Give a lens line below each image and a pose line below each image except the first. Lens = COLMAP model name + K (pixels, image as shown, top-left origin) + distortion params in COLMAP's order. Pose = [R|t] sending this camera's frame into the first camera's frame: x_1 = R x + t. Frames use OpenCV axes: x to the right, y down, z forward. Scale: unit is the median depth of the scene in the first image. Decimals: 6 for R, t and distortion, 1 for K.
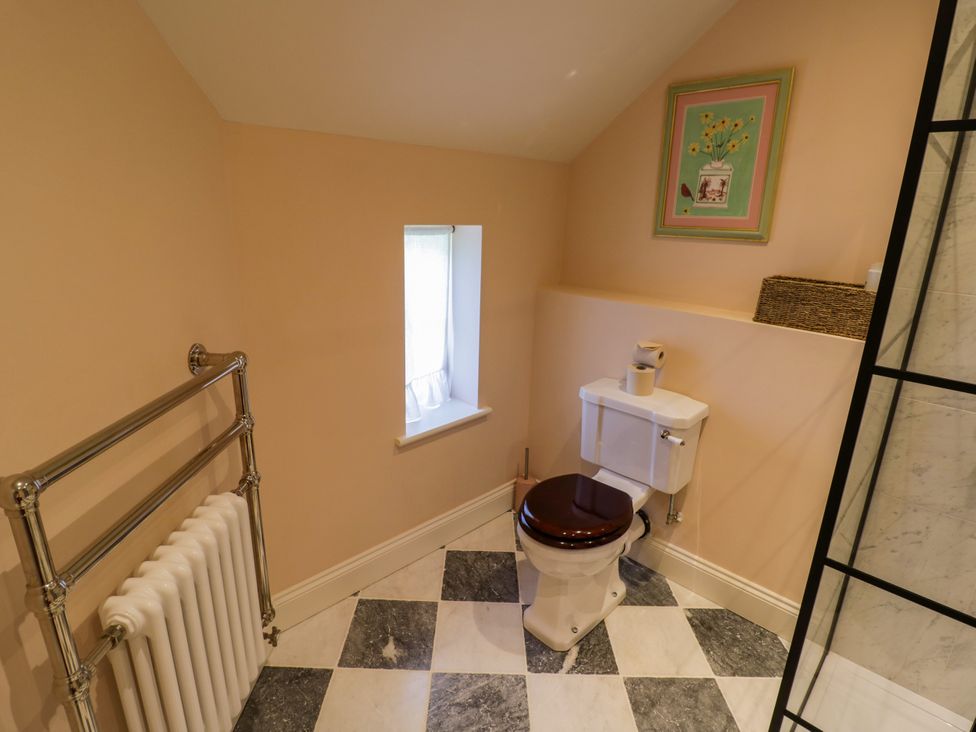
lens RADIAL K [[506.5, 0, 488.8], [0, 506.5, 356.7], [0, 0, 1]] dist [0.001021, -0.014763]
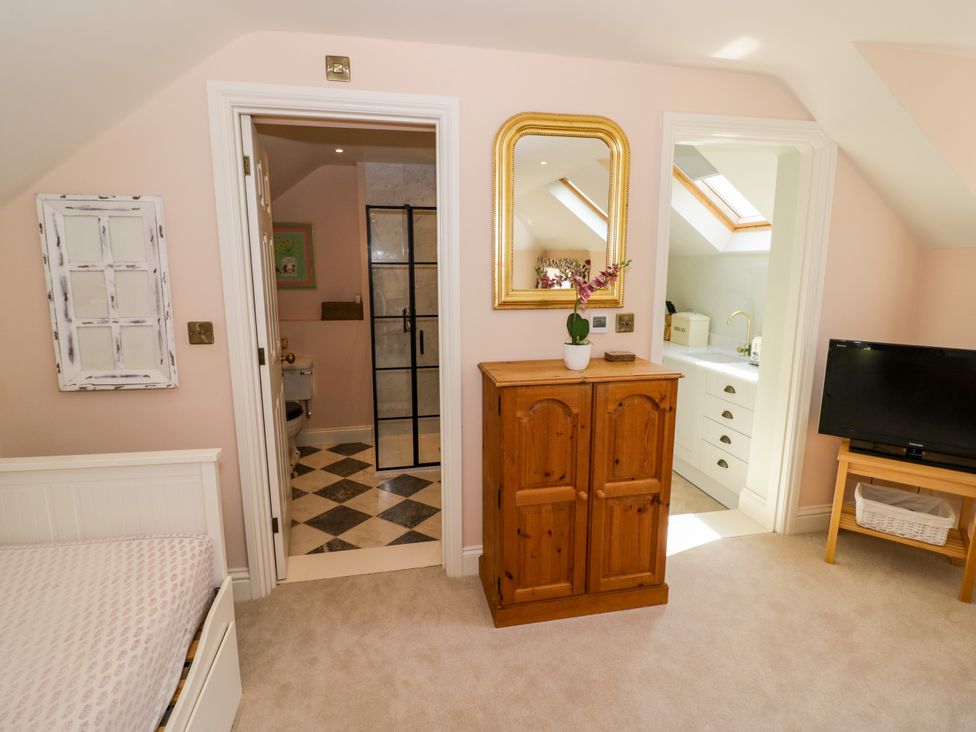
lens RADIAL K [[506.5, 0, 488.8], [0, 506.5, 356.7], [0, 0, 1]] dist [0.001021, -0.014763]
pose [[0.546431, -0.174232, 0.819181, -1.032224], [0.243184, 0.968987, 0.043879, 0.181019], [-0.801421, 0.175234, 0.571855, -0.988796]]
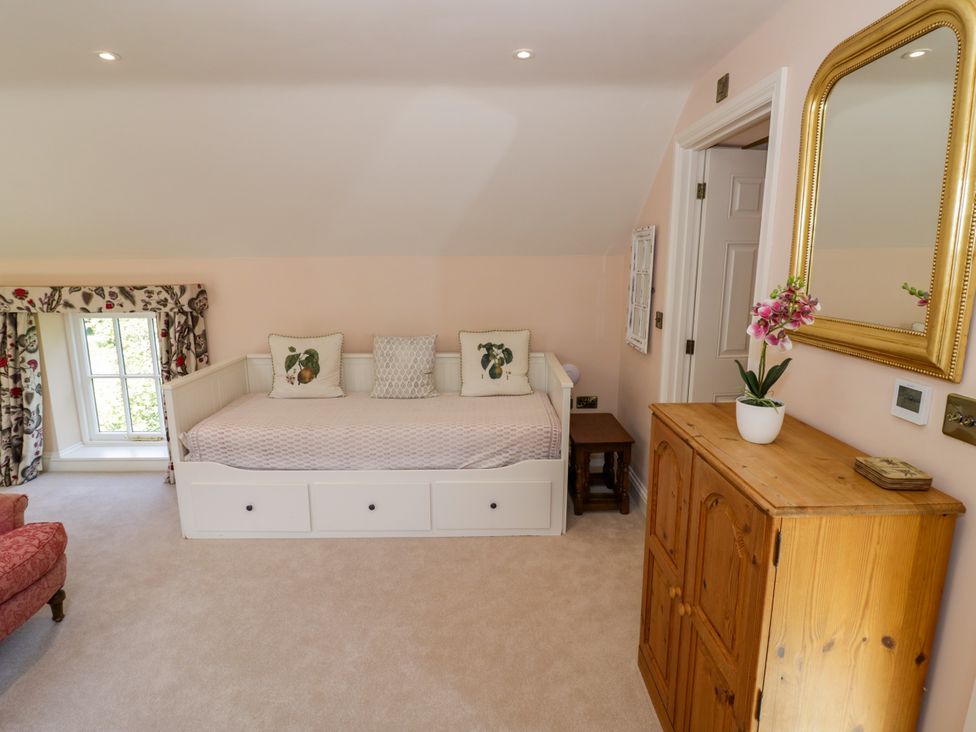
lens RADIAL K [[506.5, 0, 488.8], [0, 506.5, 356.7], [0, 0, 1]] dist [0.001021, -0.014763]
pose [[0.717857, 0.096256, -0.689504, 0.176670], [-0.166413, 0.985410, -0.035692, 0.273339], [0.676008, 0.140364, 0.723402, -1.297670]]
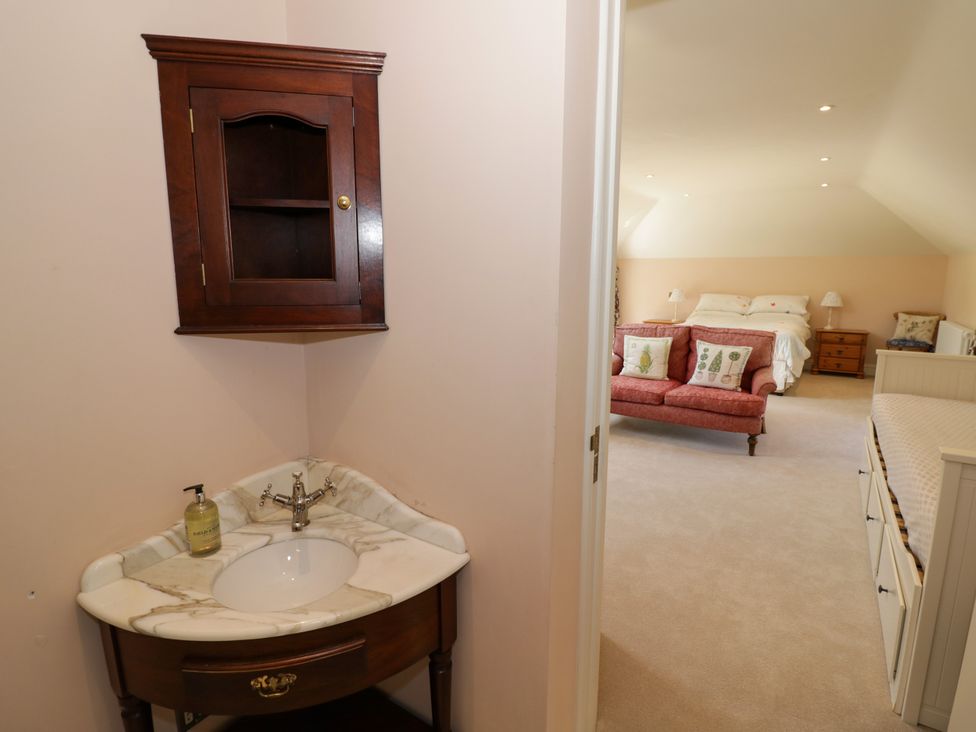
lens RADIAL K [[506.5, 0, 488.8], [0, 506.5, 356.7], [0, 0, 1]] dist [0.001021, -0.014763]
pose [[-0.979398, 0.002977, -0.201919, 0.172424], [-0.083789, 0.903769, 0.419739, -0.115111], [0.183738, 0.428010, -0.884900, 0.338666]]
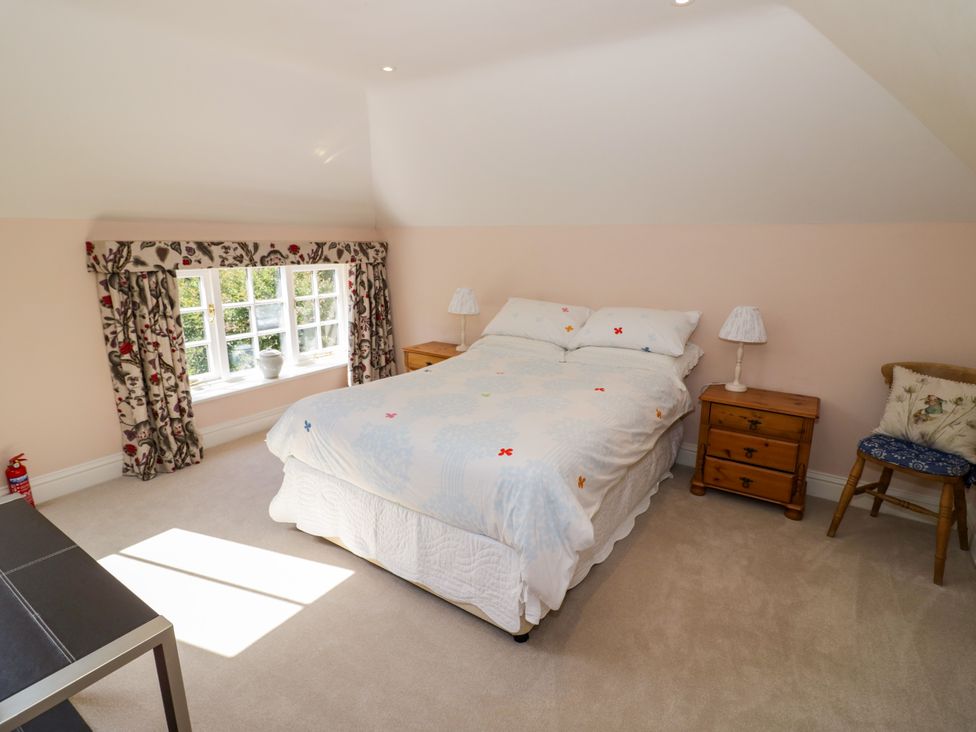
lens RADIAL K [[506.5, 0, 488.8], [0, 506.5, 356.7], [0, 0, 1]] dist [0.001021, -0.014763]
pose [[-0.980171, 0.004732, -0.198097, -1.809458], [-0.090801, 0.877853, 0.470244, 0.235113], [0.176125, 0.478907, -0.860016, -1.266803]]
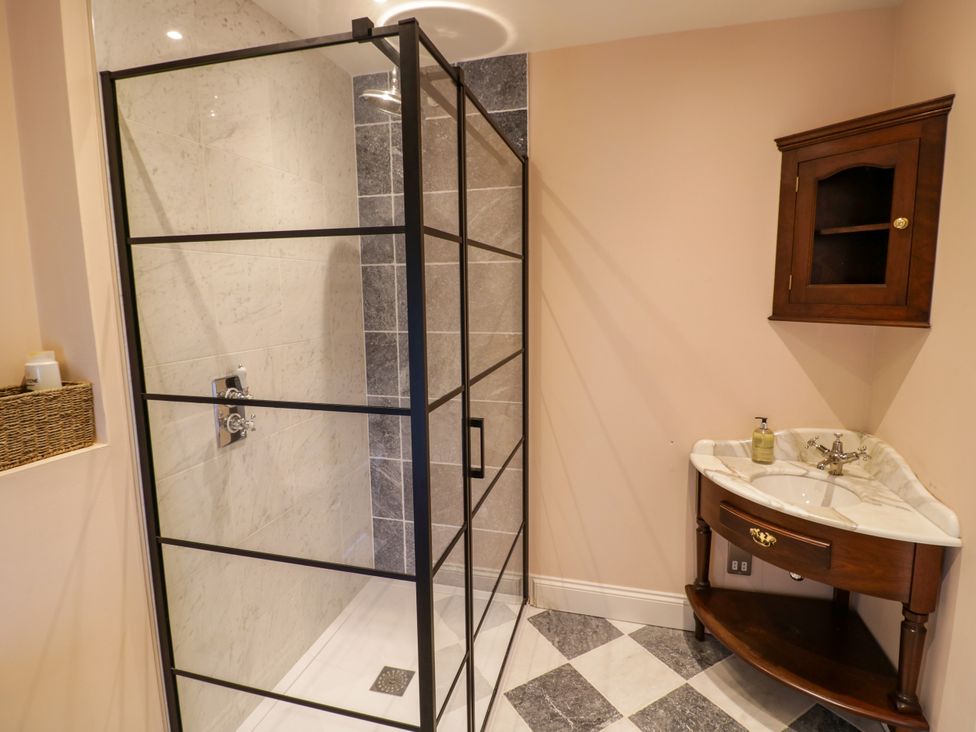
lens RADIAL K [[506.5, 0, 488.8], [0, 506.5, 356.7], [0, 0, 1]] dist [0.001021, -0.014763]
pose [[-0.496190, -0.136275, 0.857452, -0.180464], [0.236416, 0.929078, 0.284467, -0.194869], [-0.835406, 0.343866, -0.428781, 0.626110]]
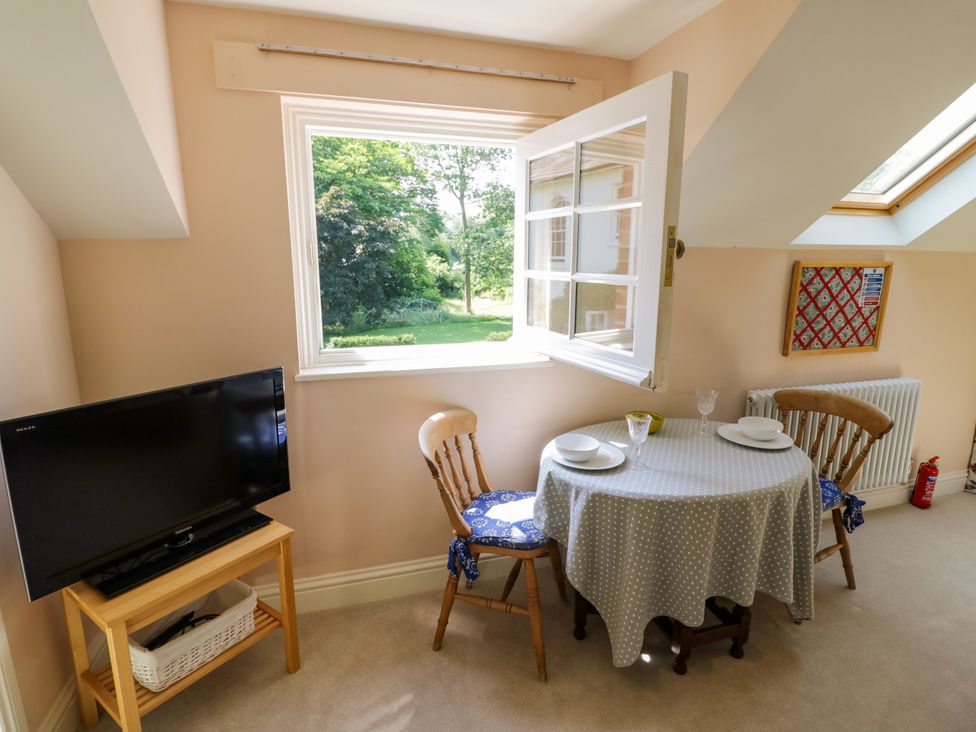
lens RADIAL K [[506.5, 0, 488.8], [0, 506.5, 356.7], [0, 0, 1]] dist [0.001021, -0.014763]
pose [[-0.874340, -0.126181, 0.468623, -0.291548], [0.102725, 0.895612, 0.432813, 0.125820], [-0.474317, 0.426565, -0.770108, -0.799927]]
